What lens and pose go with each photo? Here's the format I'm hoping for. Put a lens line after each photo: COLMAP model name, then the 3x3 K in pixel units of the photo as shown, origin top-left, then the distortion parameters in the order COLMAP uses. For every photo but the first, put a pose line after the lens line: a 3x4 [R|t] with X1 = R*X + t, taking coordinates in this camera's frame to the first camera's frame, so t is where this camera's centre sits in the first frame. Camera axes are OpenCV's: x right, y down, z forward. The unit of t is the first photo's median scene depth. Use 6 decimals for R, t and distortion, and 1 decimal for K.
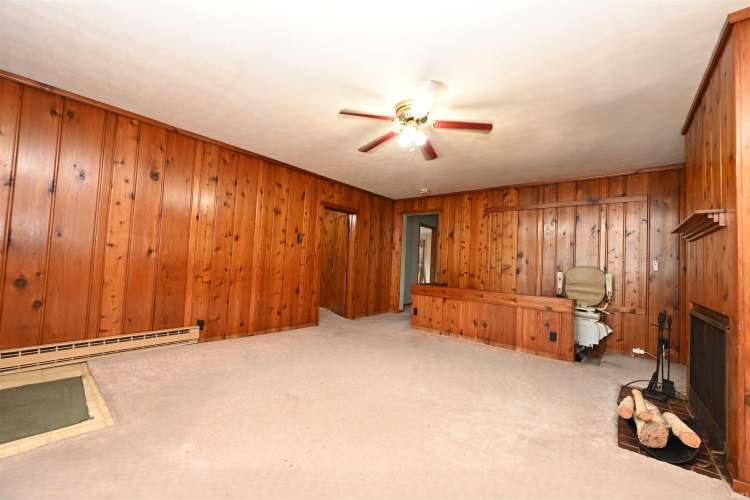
lens RADIAL K [[300.4, 0, 374.1], [0, 300.4, 249.2], [0, 0, 1]] dist [-0.003681, -0.000644]
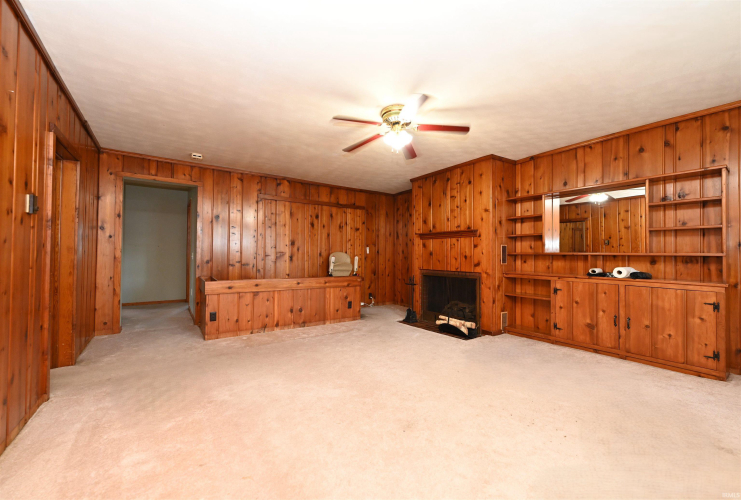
lens RADIAL K [[296.8, 0, 367.8], [0, 296.8, 252.2], [0, 0, 1]] dist [-0.003681, -0.000644]
pose [[0.260004, -0.032747, 0.965052, -0.522115], [-0.038073, 0.998300, 0.044133, -0.005388], [-0.964857, -0.048217, 0.258315, 0.467845]]
